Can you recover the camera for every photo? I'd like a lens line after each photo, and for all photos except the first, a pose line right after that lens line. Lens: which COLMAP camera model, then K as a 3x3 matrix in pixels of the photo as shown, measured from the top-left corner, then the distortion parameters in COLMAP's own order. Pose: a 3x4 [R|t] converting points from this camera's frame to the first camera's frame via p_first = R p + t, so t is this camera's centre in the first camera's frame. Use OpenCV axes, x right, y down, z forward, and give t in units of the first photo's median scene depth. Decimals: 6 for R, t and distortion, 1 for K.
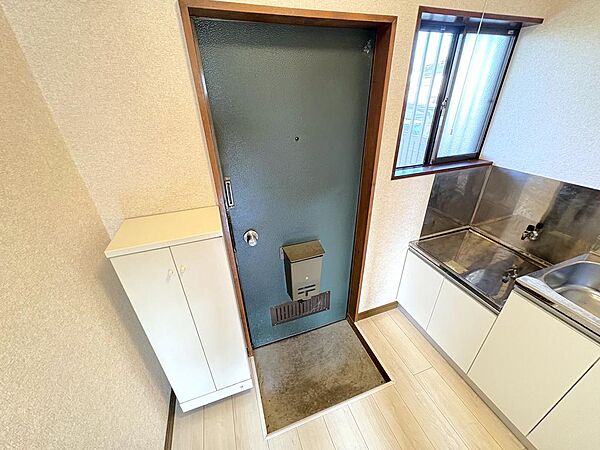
lens RADIAL K [[240.3, 0, 301.7], [0, 240.3, 225.3], [0, 0, 1]] dist [0.001497, 0.000263]
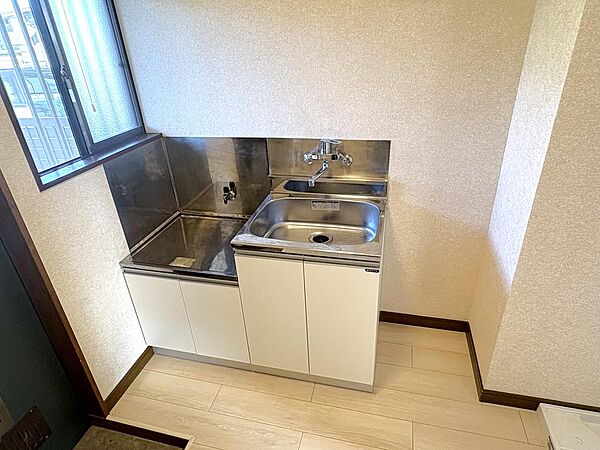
lens RADIAL K [[363.5, 0, 300.4], [0, 363.5, 222.7], [0, 0, 1]] dist [0.002482, -0.005692]
pose [[0.555216, -0.387841, 0.735741, 0.005491], [0.428470, 0.891576, 0.146649, 0.038005], [-0.712845, 0.233821, 0.661196, -0.114316]]
